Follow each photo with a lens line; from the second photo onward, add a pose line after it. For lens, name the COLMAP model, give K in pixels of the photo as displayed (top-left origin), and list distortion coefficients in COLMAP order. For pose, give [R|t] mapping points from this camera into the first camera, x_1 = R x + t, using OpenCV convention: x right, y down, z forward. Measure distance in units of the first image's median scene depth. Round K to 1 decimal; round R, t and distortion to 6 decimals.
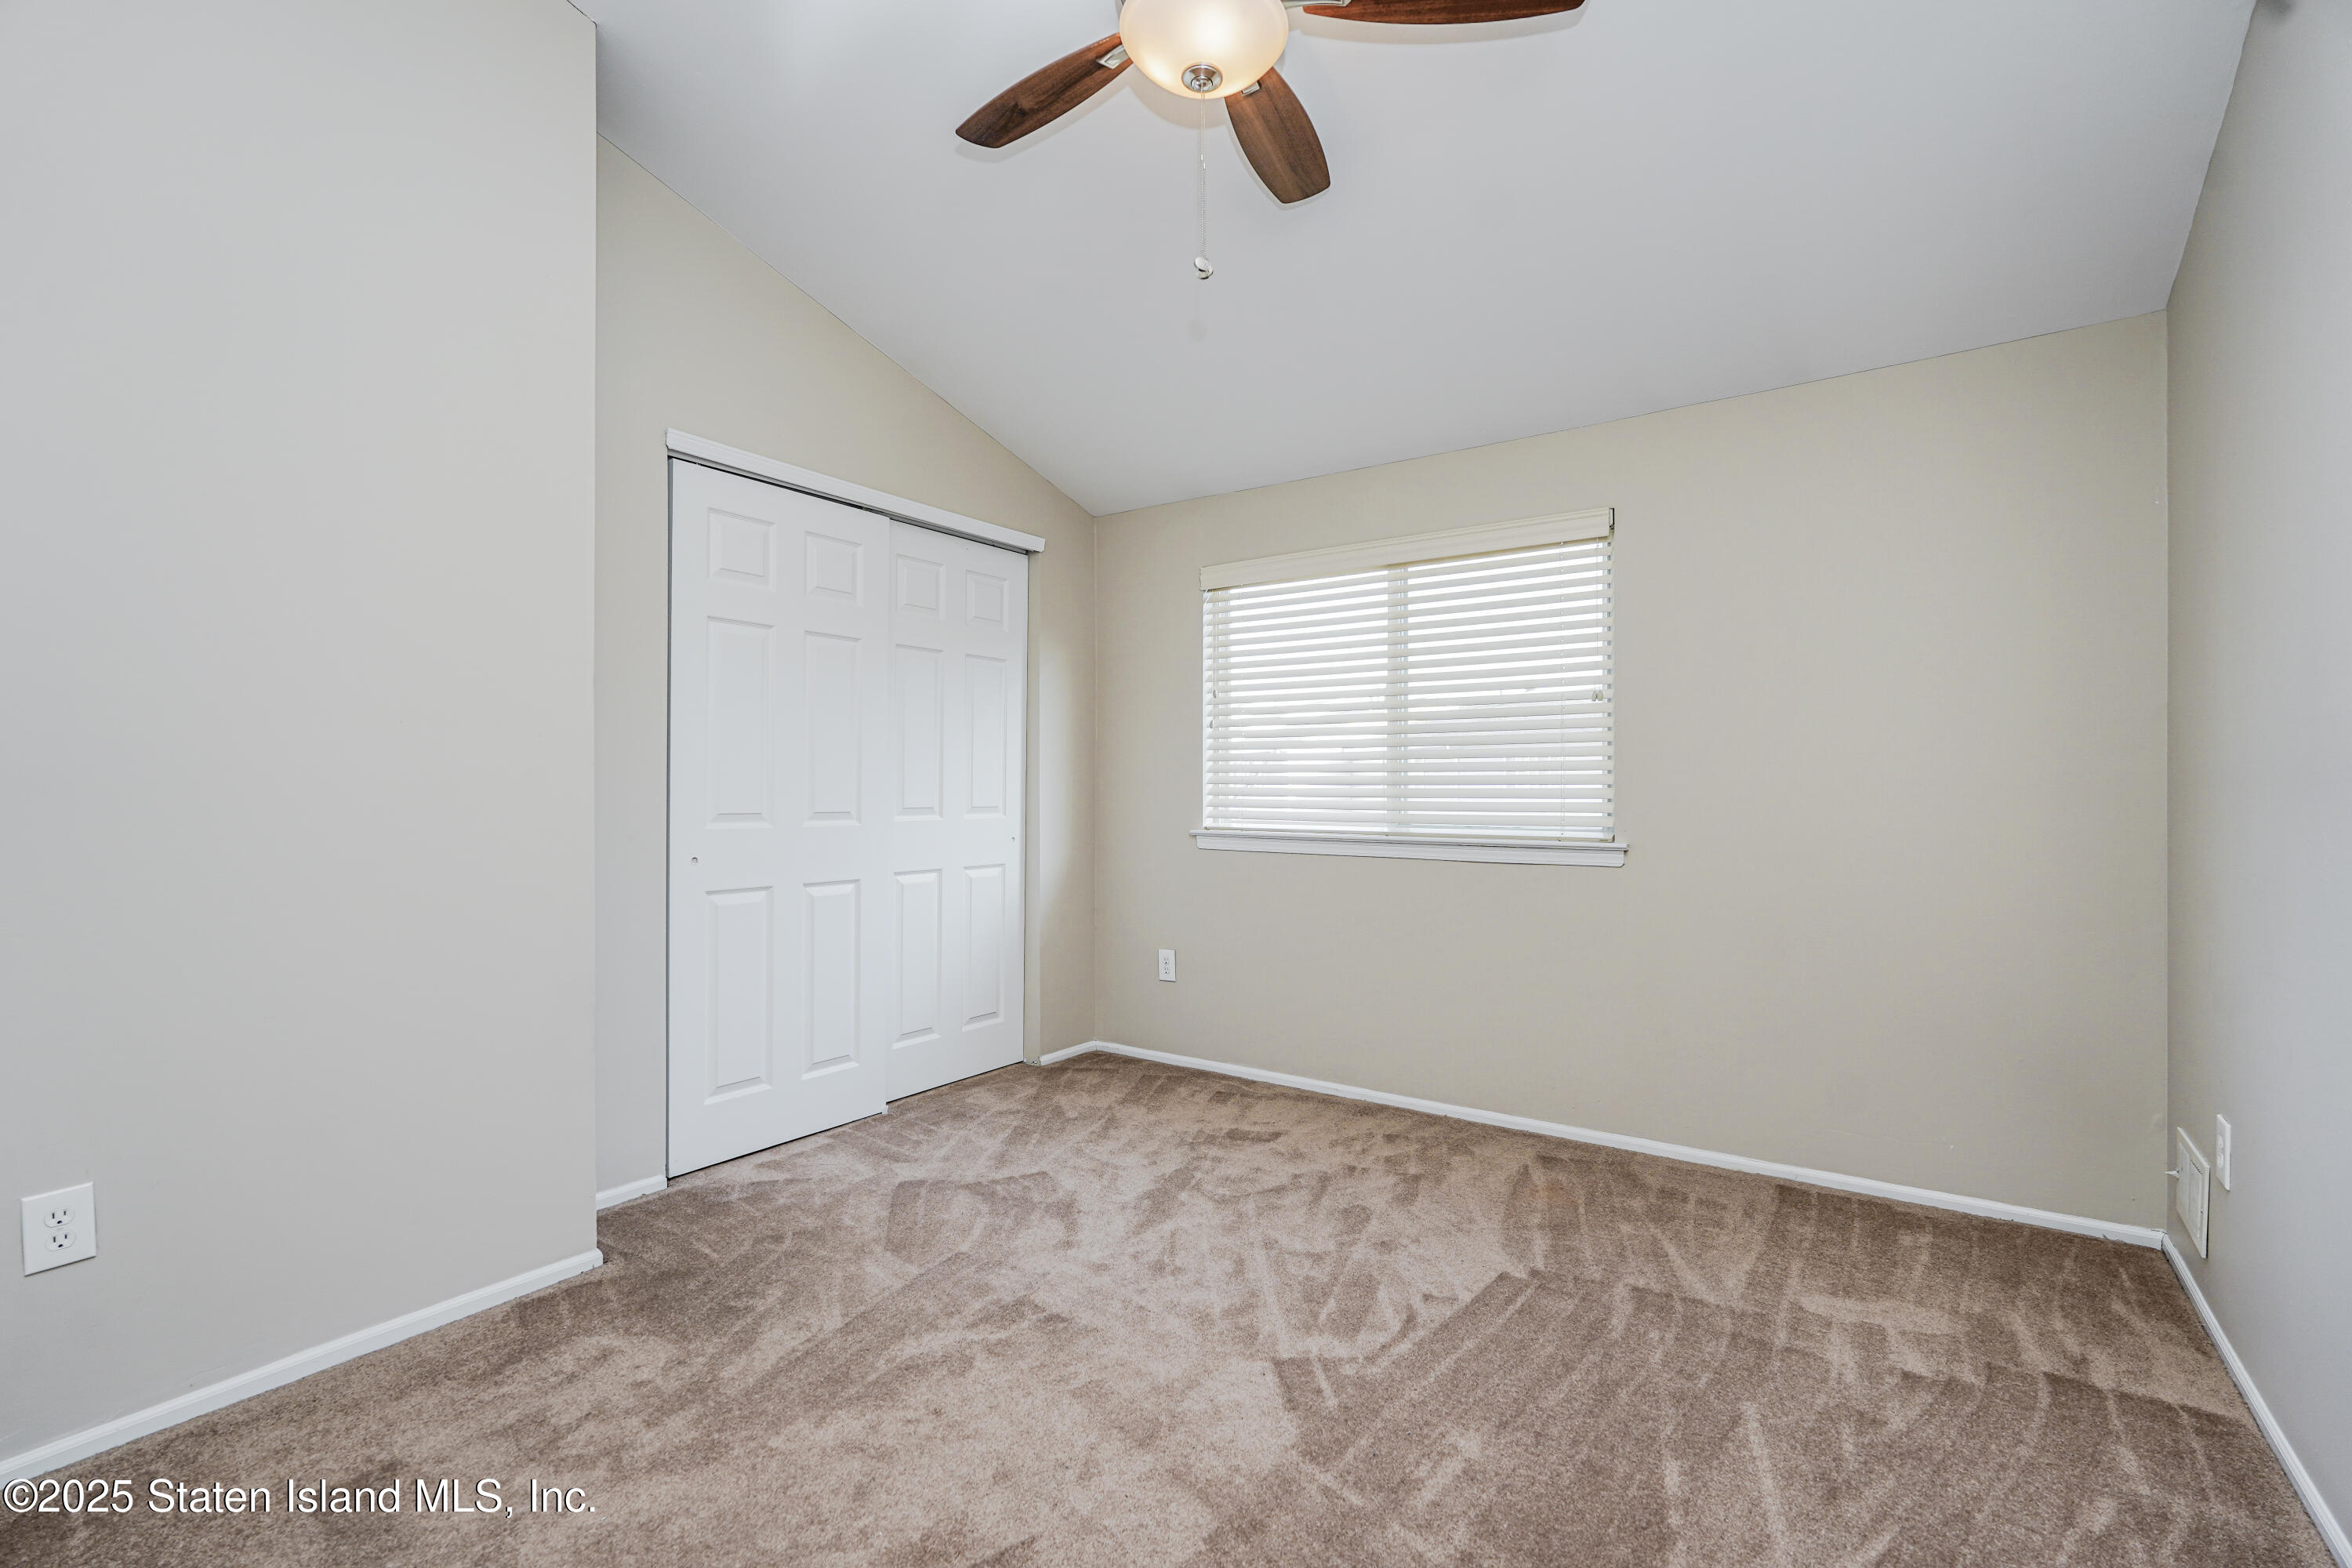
lens RADIAL K [[1035.4, 0, 1176.0], [0, 1035.4, 784.0], [0, 0, 1]] dist [-0.012989, 0.006244]
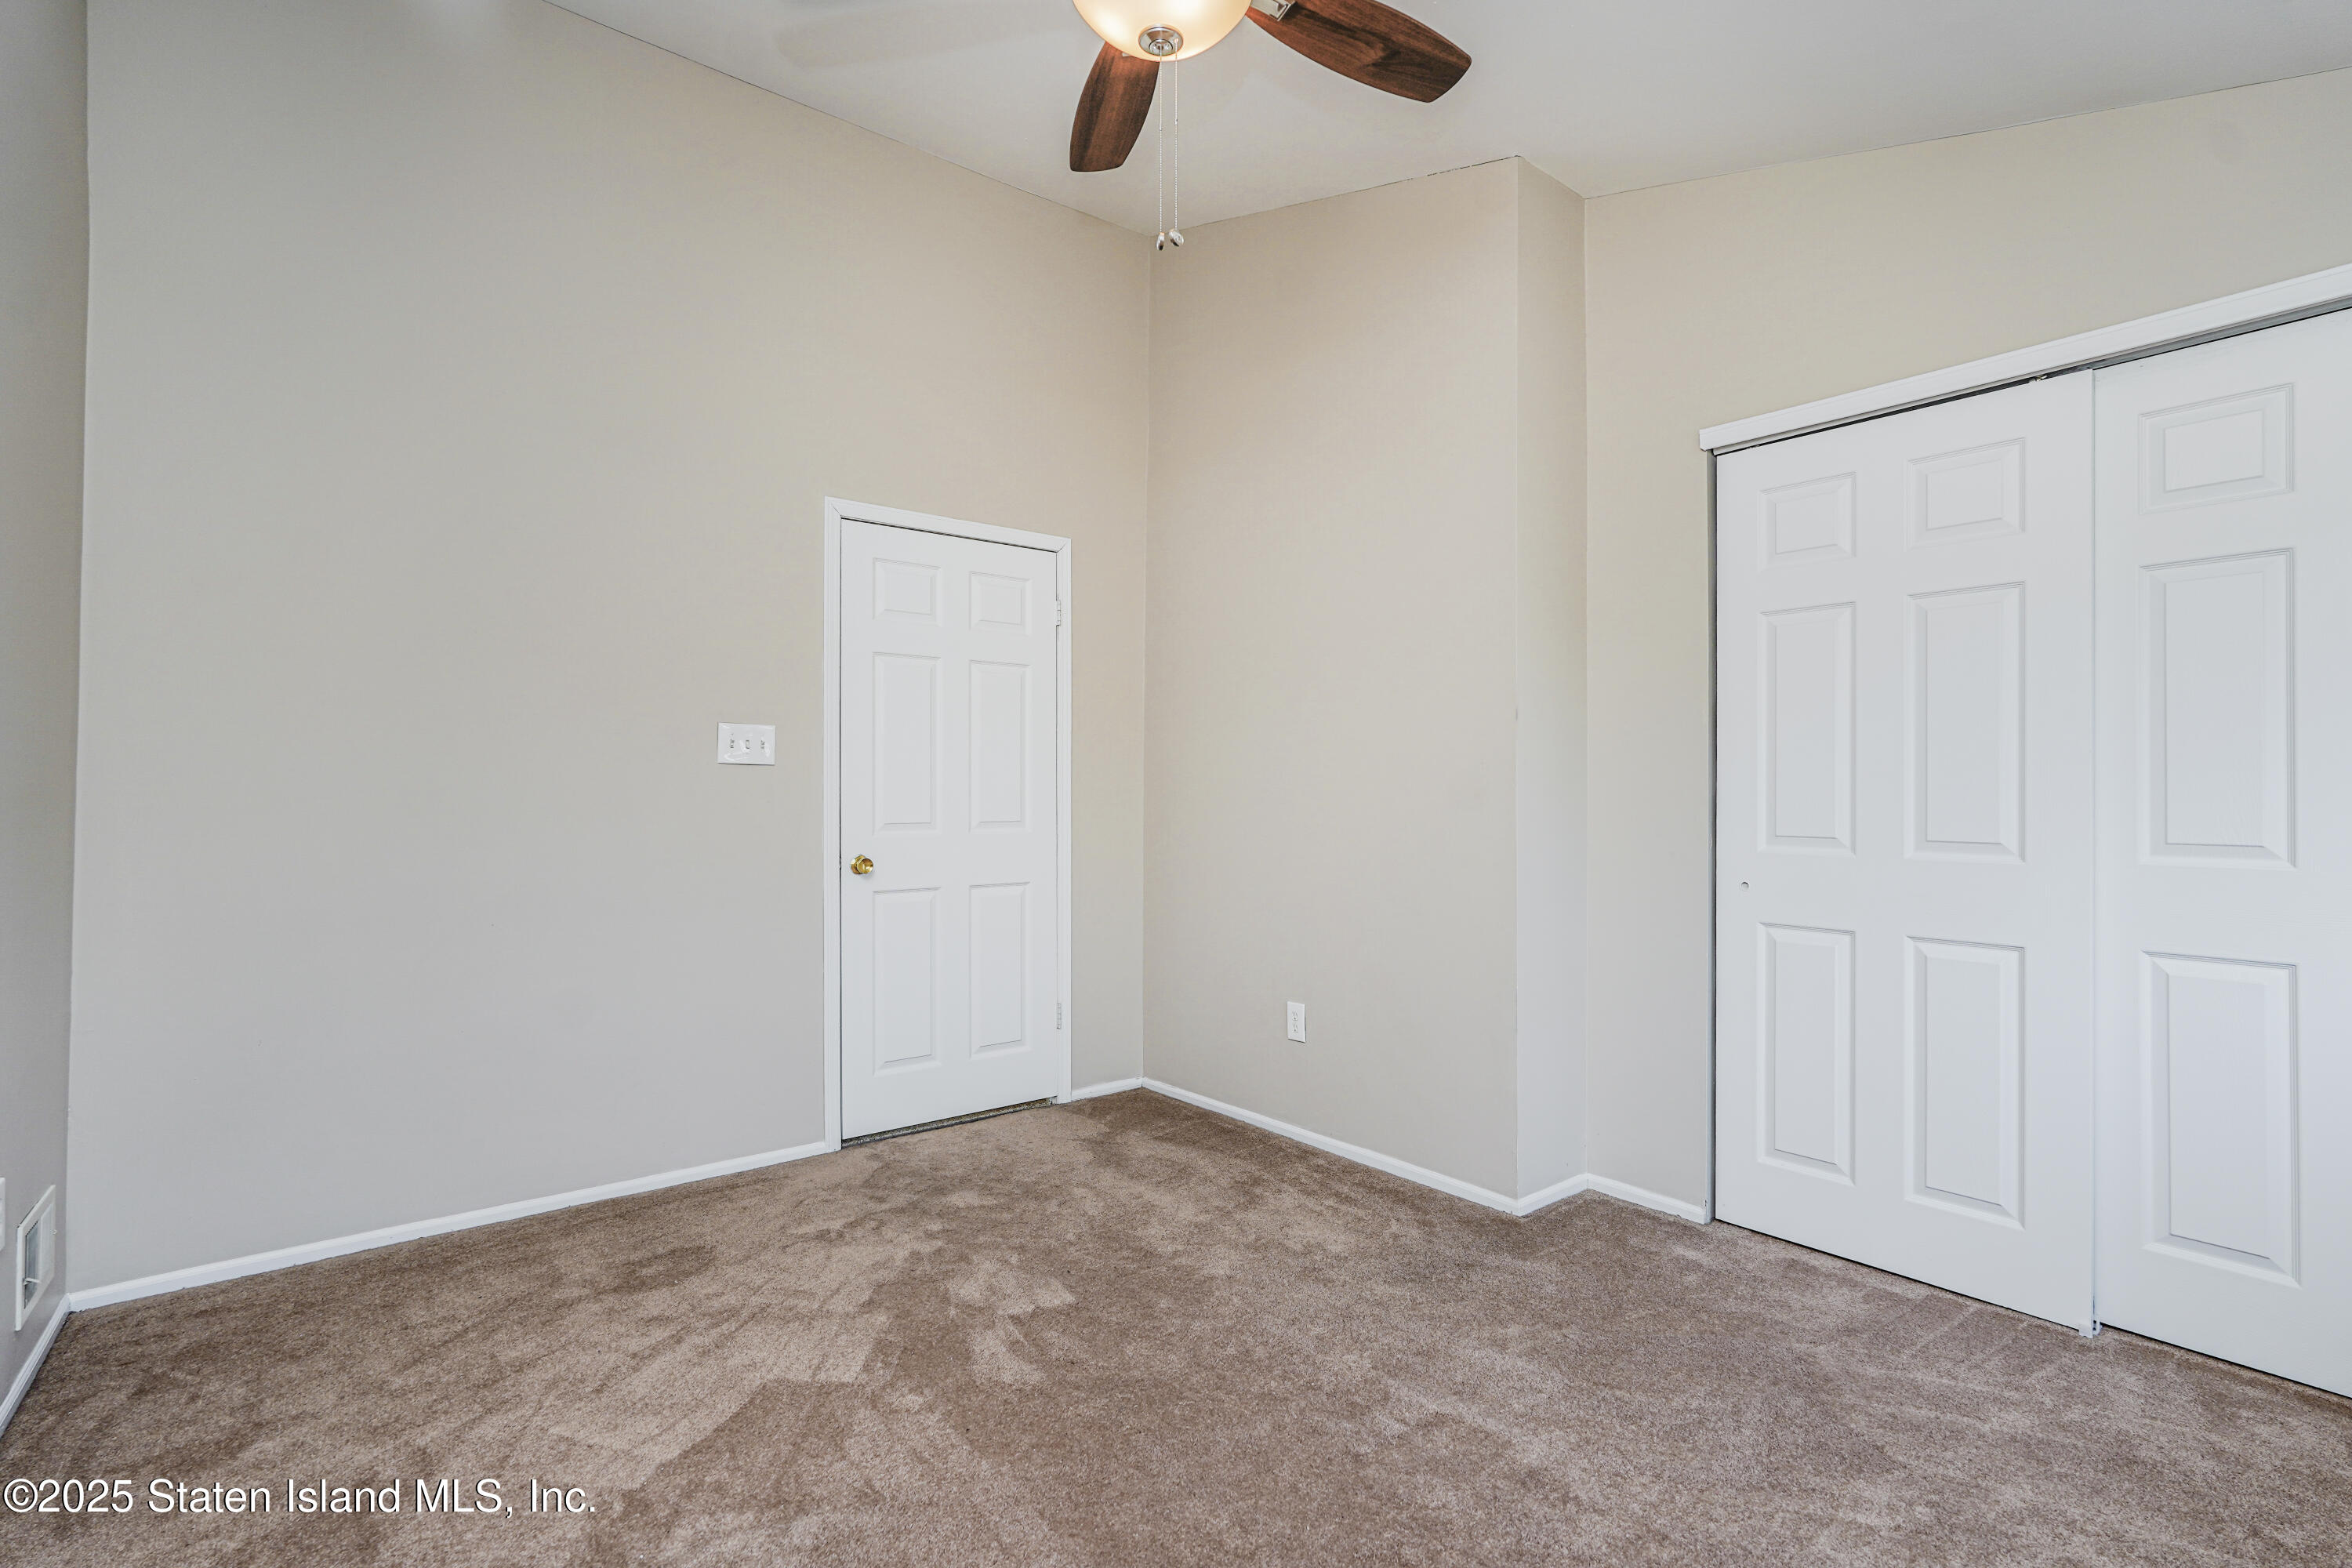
lens RADIAL K [[1035.4, 0, 1176.0], [0, 1035.4, 784.0], [0, 0, 1]] dist [-0.012989, 0.006244]
pose [[-0.255800, -0.013550, -0.966635, 0.550543], [-0.002227, 0.999907, -0.013428, -0.000995], [0.966727, -0.001283, -0.255806, 0.764463]]
